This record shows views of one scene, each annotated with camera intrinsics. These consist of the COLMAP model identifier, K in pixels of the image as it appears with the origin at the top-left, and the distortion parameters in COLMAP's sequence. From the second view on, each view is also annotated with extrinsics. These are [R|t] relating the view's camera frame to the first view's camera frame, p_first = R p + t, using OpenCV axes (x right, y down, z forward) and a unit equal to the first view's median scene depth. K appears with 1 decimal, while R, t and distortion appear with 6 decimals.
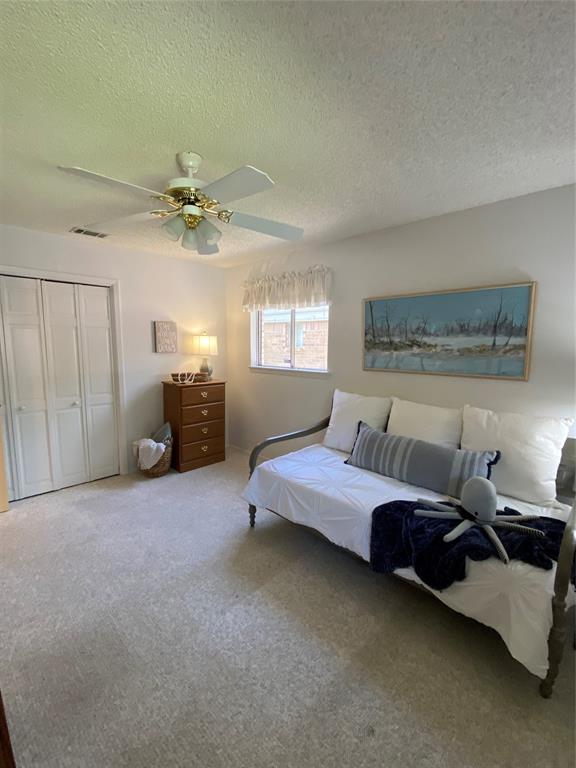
lens RADIAL K [[343.5, 0, 283.5], [0, 343.5, 385.4], [0, 0, 1]] dist [0.022584, -0.001175]
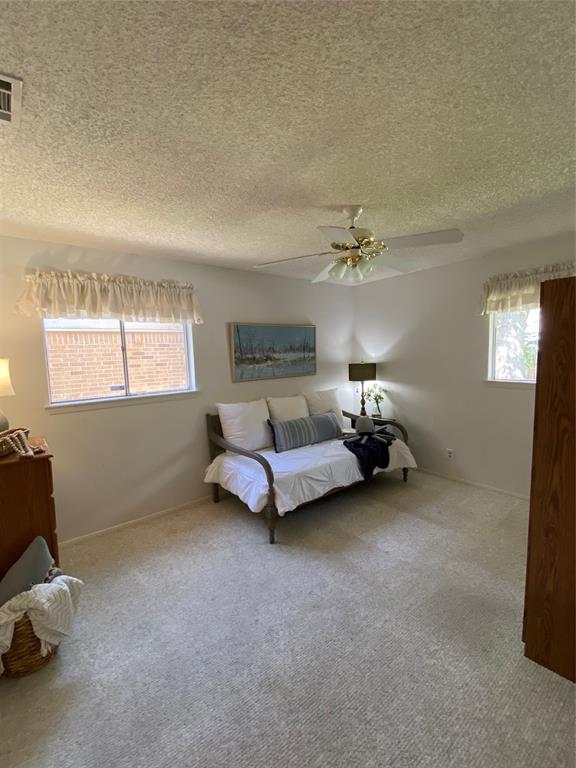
lens RADIAL K [[343.5, 0, 283.9], [0, 343.5, 384.9], [0, 0, 1]] dist [0.022584, -0.001175]
pose [[0.117069, -0.091188, 0.988929, -1.032907], [0.162676, 0.984087, 0.071484, -0.104242], [-0.979710, 0.152507, 0.130040, 0.769662]]
